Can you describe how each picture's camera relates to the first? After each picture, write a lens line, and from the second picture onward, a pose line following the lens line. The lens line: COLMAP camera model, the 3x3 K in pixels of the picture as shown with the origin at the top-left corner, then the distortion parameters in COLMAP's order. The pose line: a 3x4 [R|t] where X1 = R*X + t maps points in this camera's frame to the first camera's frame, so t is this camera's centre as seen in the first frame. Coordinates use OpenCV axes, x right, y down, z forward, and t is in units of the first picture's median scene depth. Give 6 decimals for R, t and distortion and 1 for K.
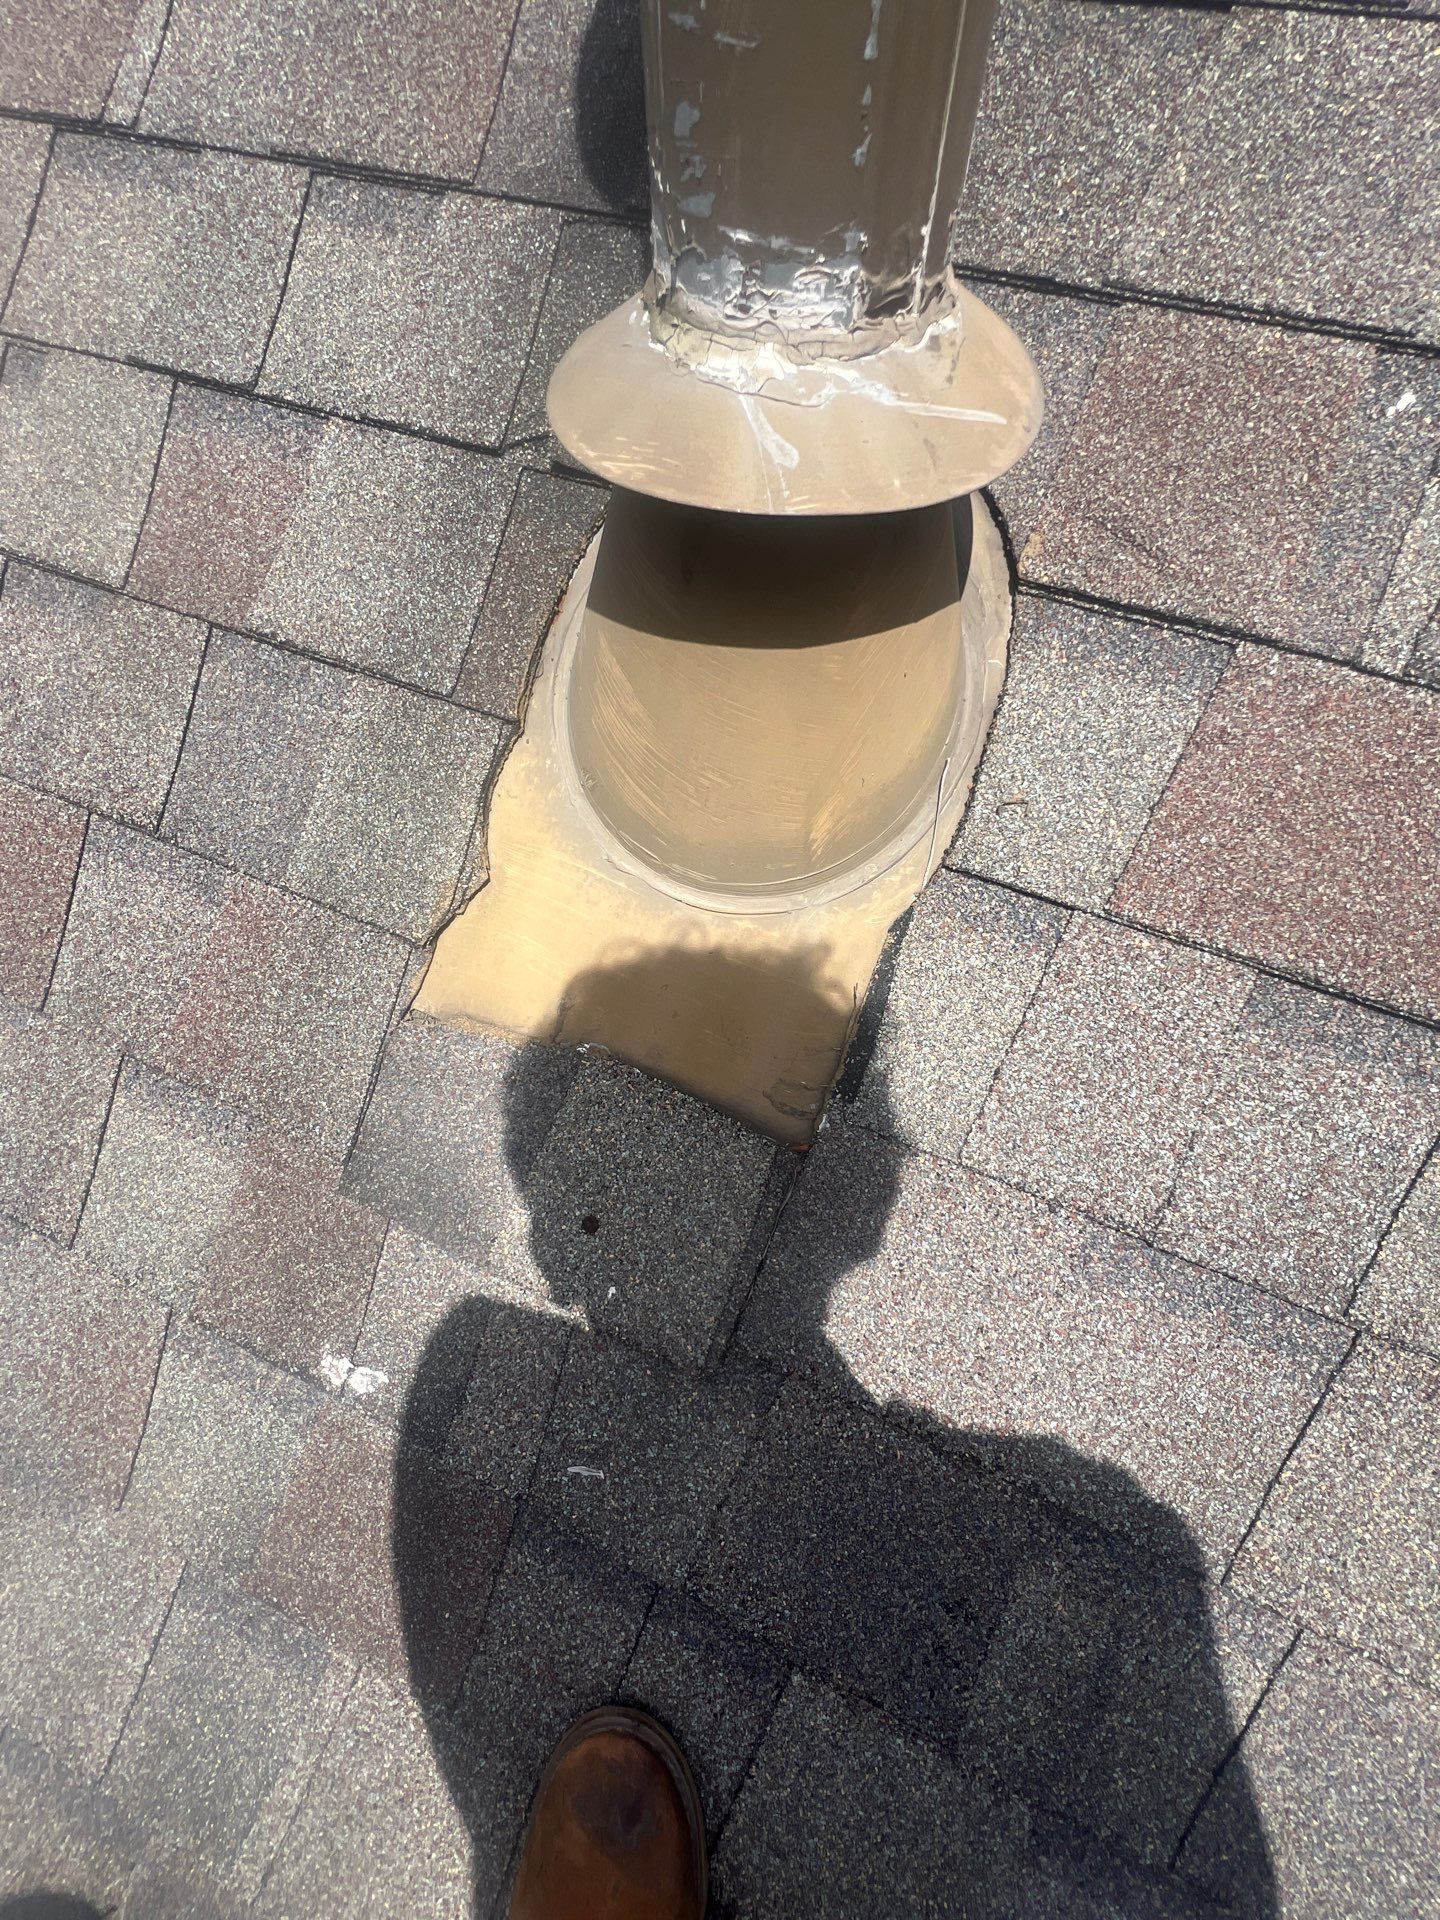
lens RADIAL K [[845.4, 0, 722.5], [0, 845.4, 951.7], [0, 0, 1]] dist [0.000243, 0.001009]
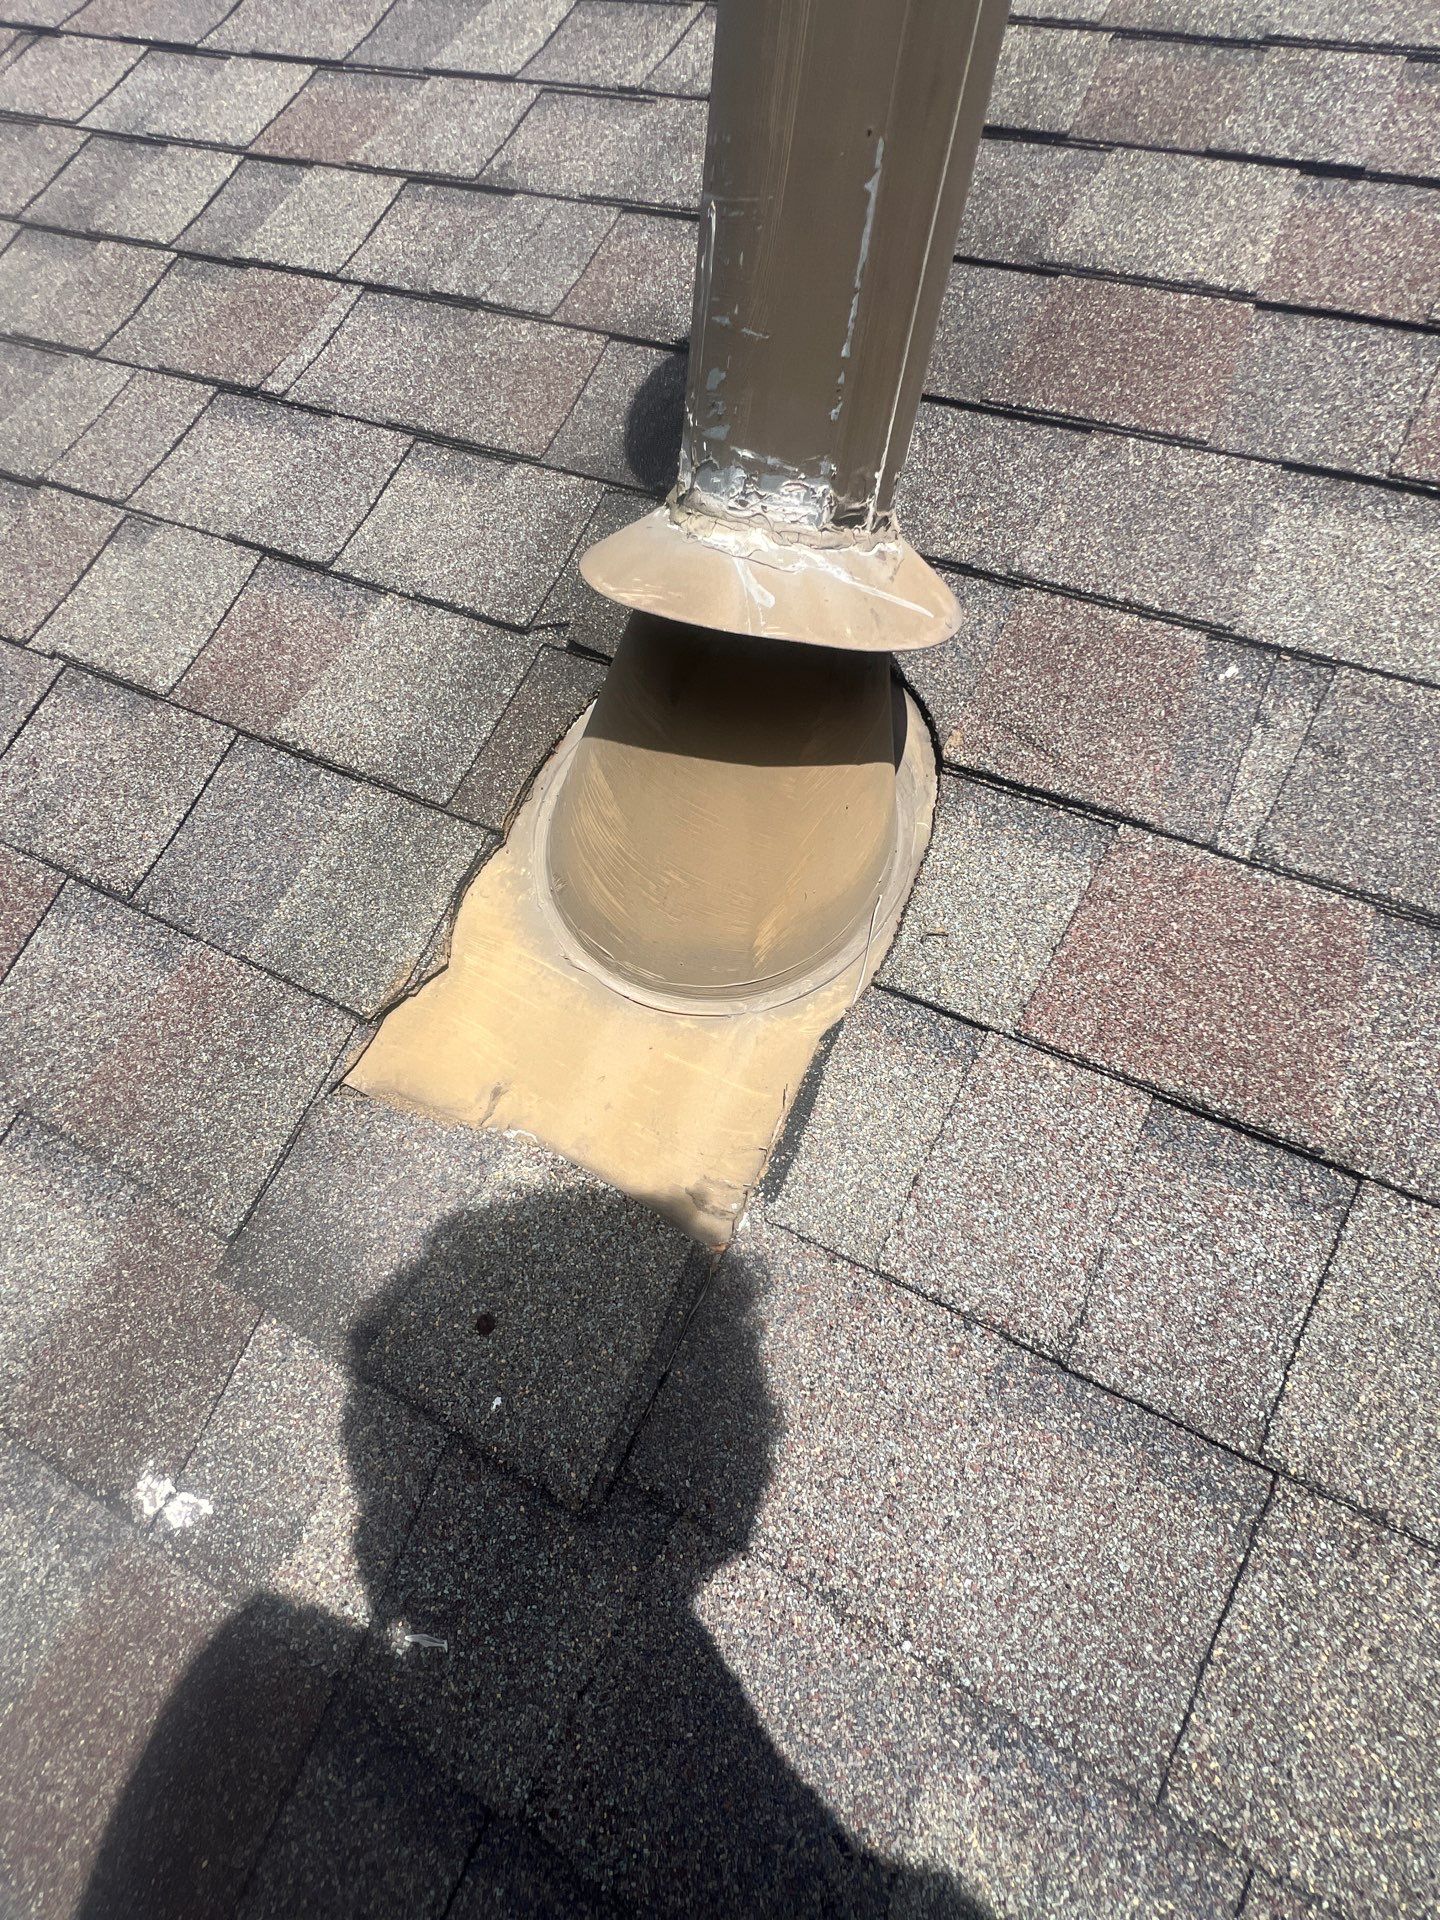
lens RADIAL K [[845.4, 0, 721.2], [0, 845.4, 955.2], [0, 0, 1]] dist [0.000243, 0.001009]
pose [[0.991413, 0.118416, 0.055471, 0.001137], [-0.095389, 0.945073, -0.312632, 0.233647], [-0.089445, 0.304656, 0.948253, -0.036060]]
